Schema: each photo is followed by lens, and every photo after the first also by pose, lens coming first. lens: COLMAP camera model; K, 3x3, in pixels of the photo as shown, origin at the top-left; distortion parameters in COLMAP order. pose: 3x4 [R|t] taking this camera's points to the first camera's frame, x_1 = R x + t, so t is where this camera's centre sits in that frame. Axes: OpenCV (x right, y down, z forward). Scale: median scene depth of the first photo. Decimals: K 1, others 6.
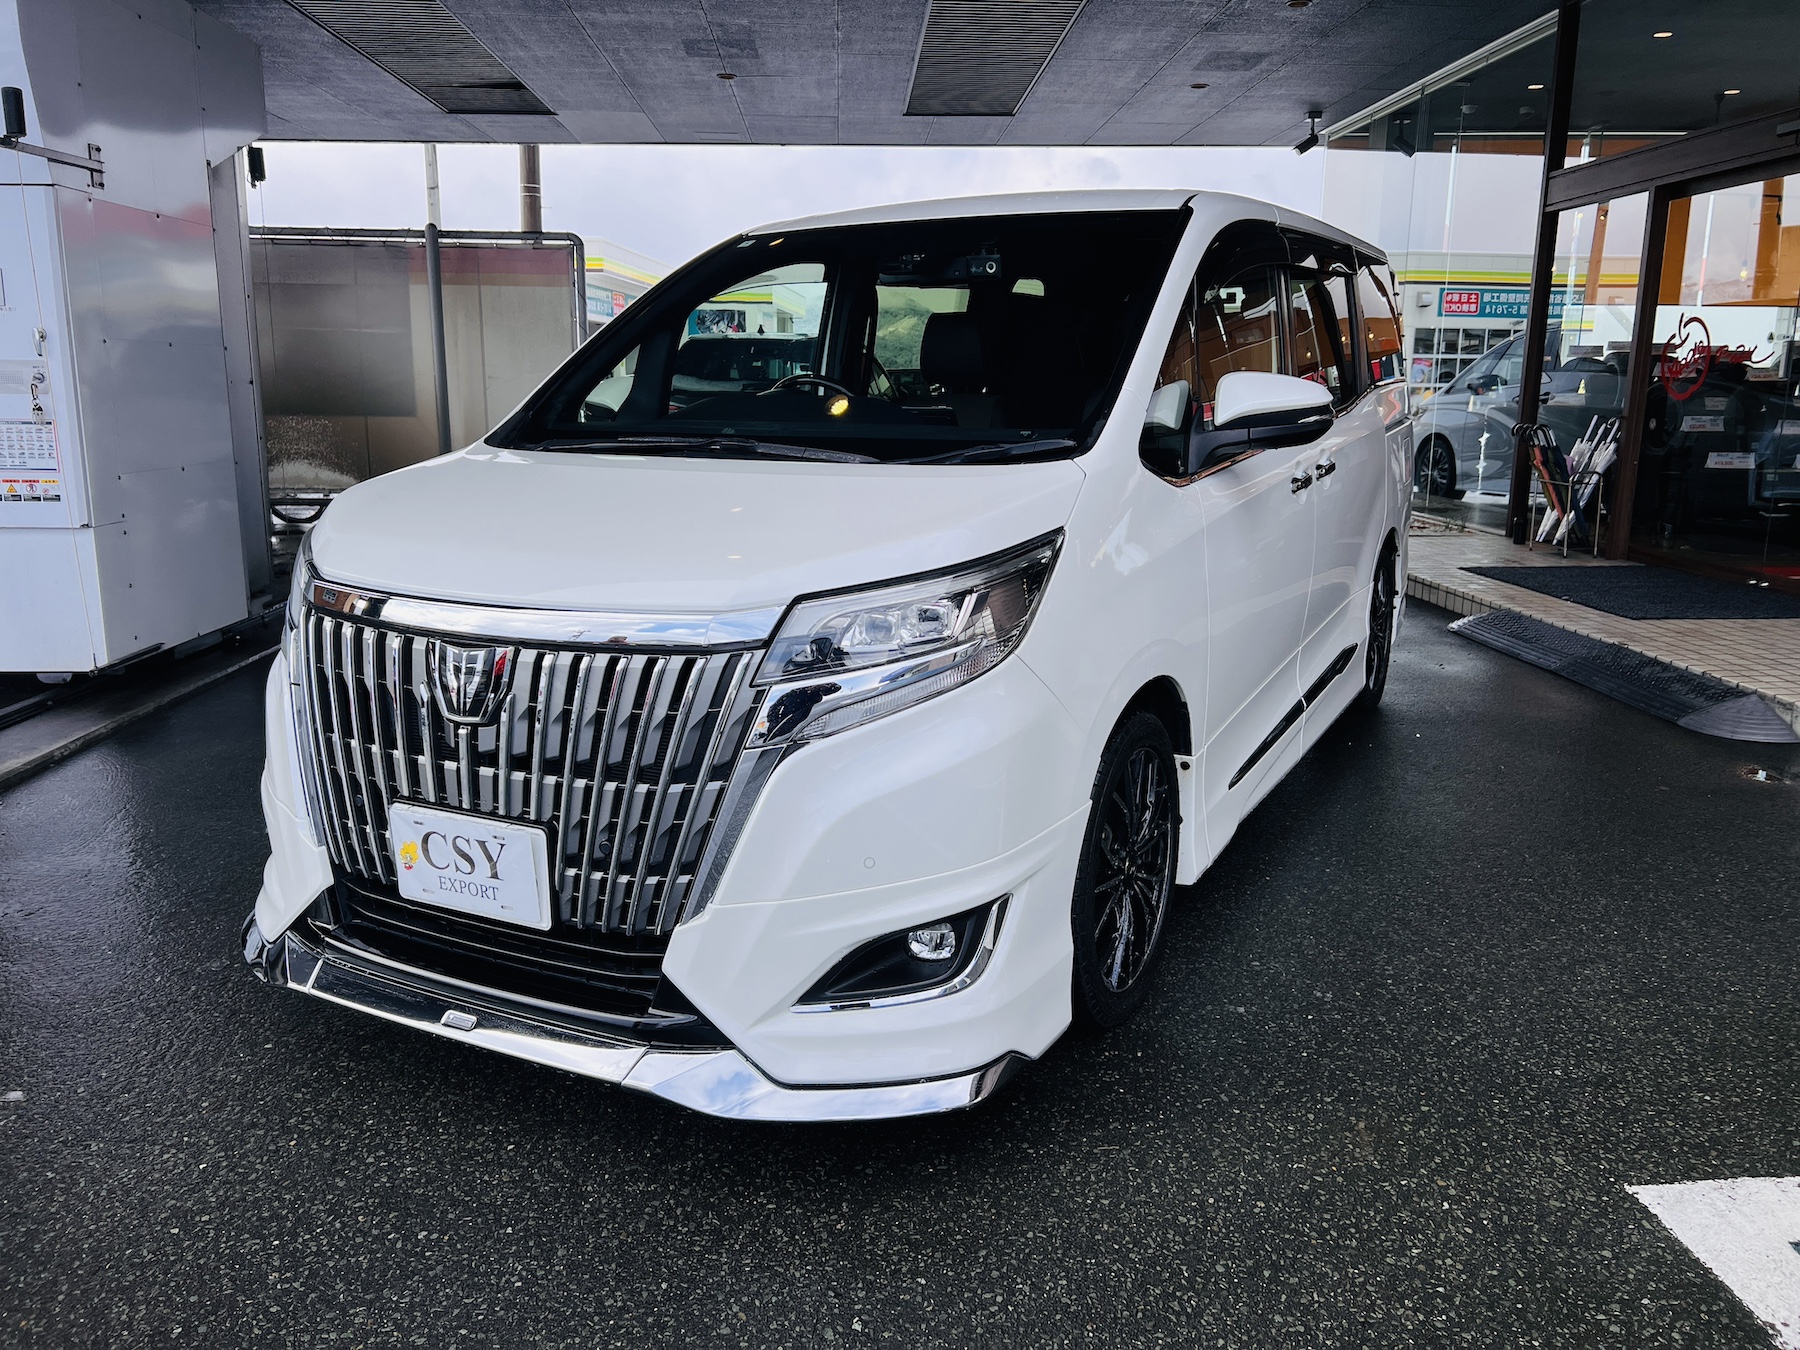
lens RADIAL K [[1347.9, 0, 892.1], [0, 1347.9, 675.9], [0, 0, 1]] dist [0.043620, -0.021192]
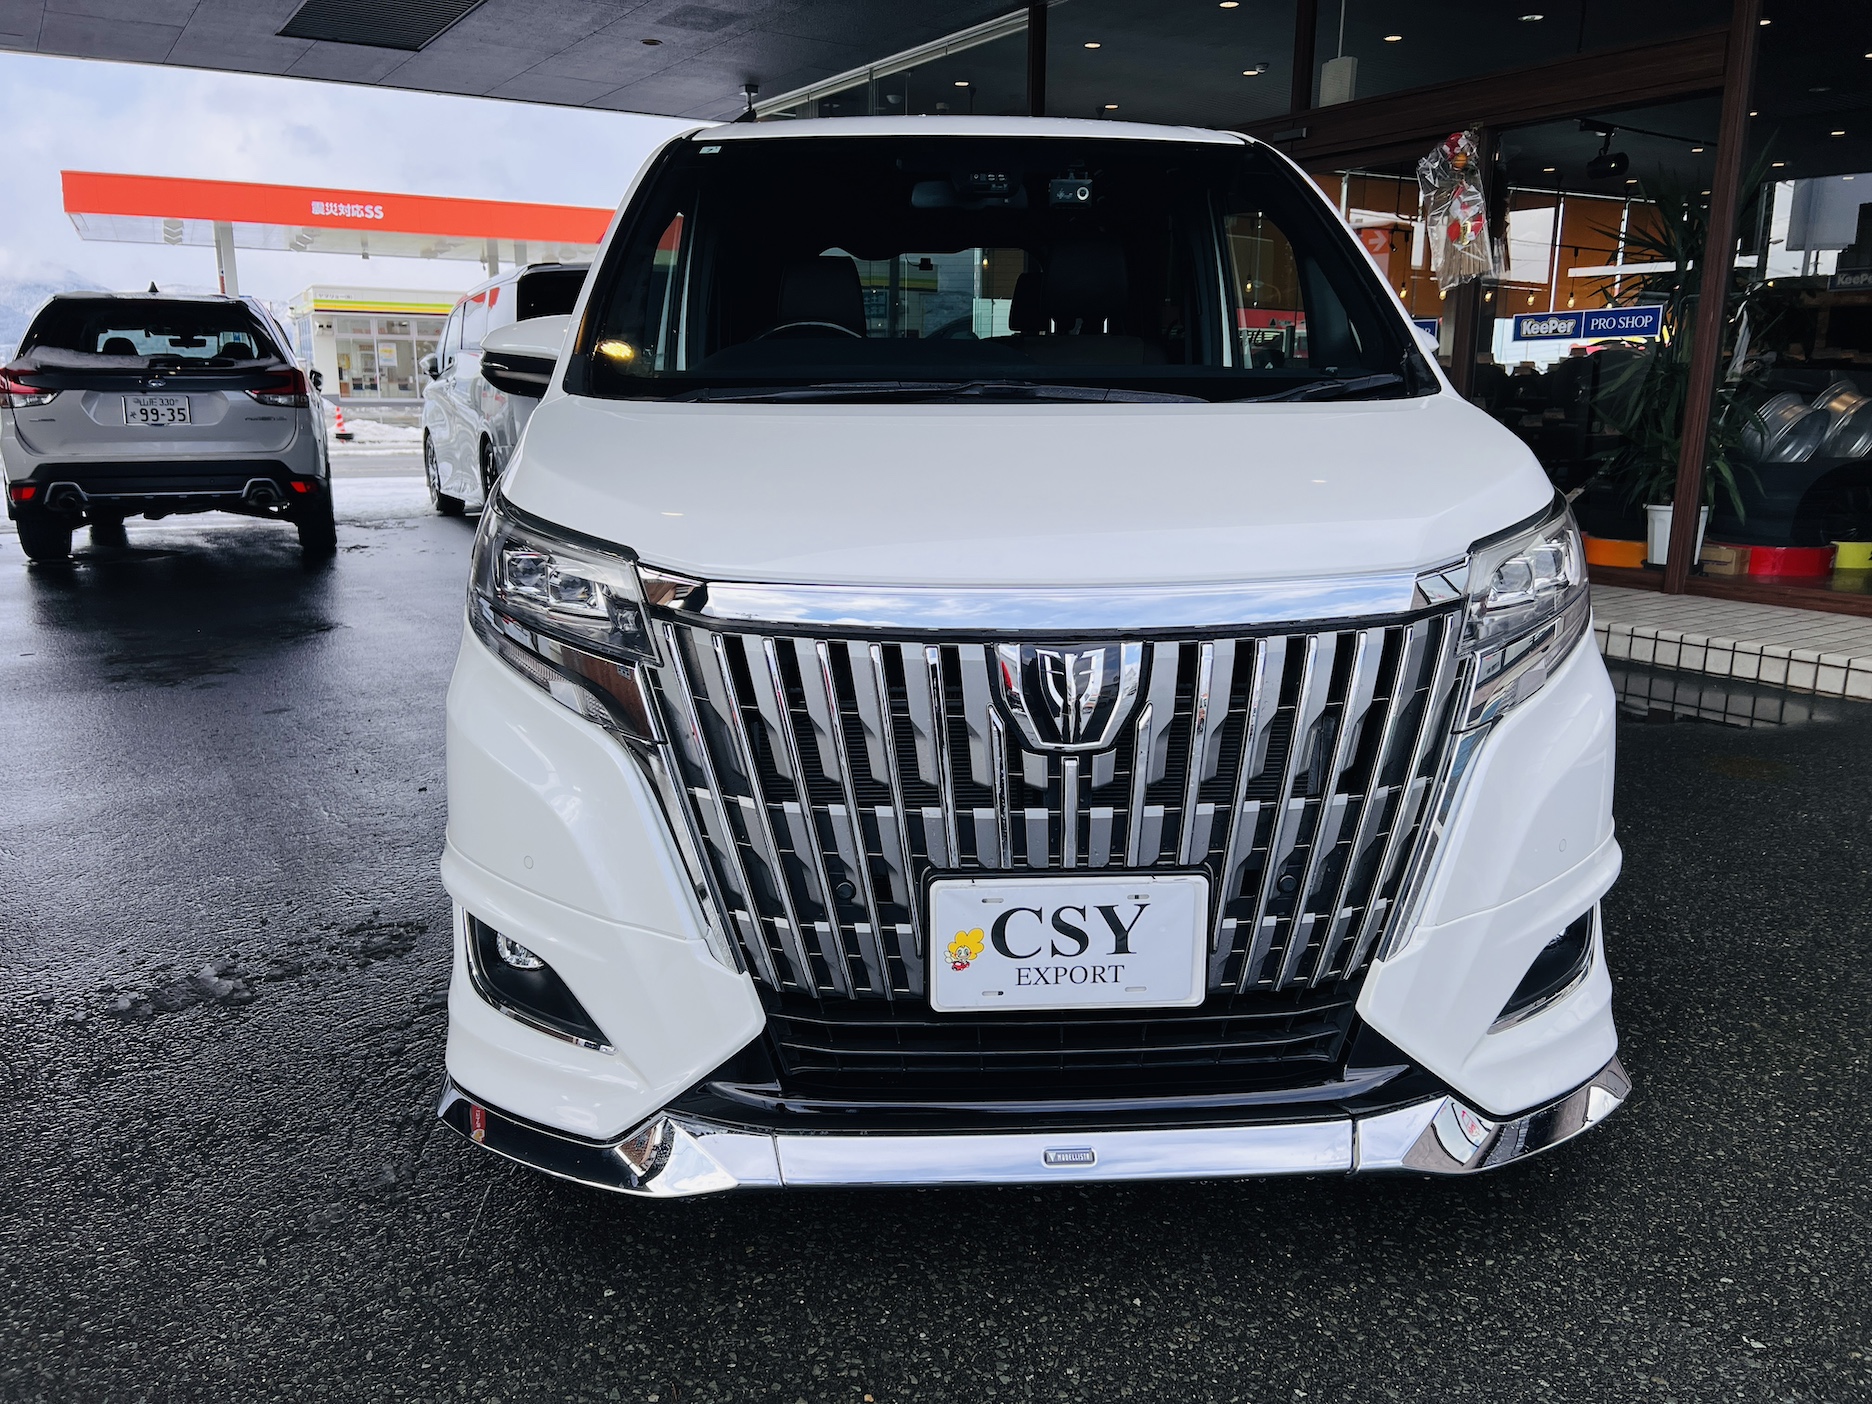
lens RADIAL K [[1401.8, 0, 935.2], [0, 1401.8, 699.0], [0, 0, 1]] dist [0.043620, -0.021192]
pose [[0.866765, -0.113278, 0.485681, -0.735752], [0.106389, 0.993444, 0.041841, -0.033294], [-0.487236, 0.015405, 0.873134, 0.365006]]
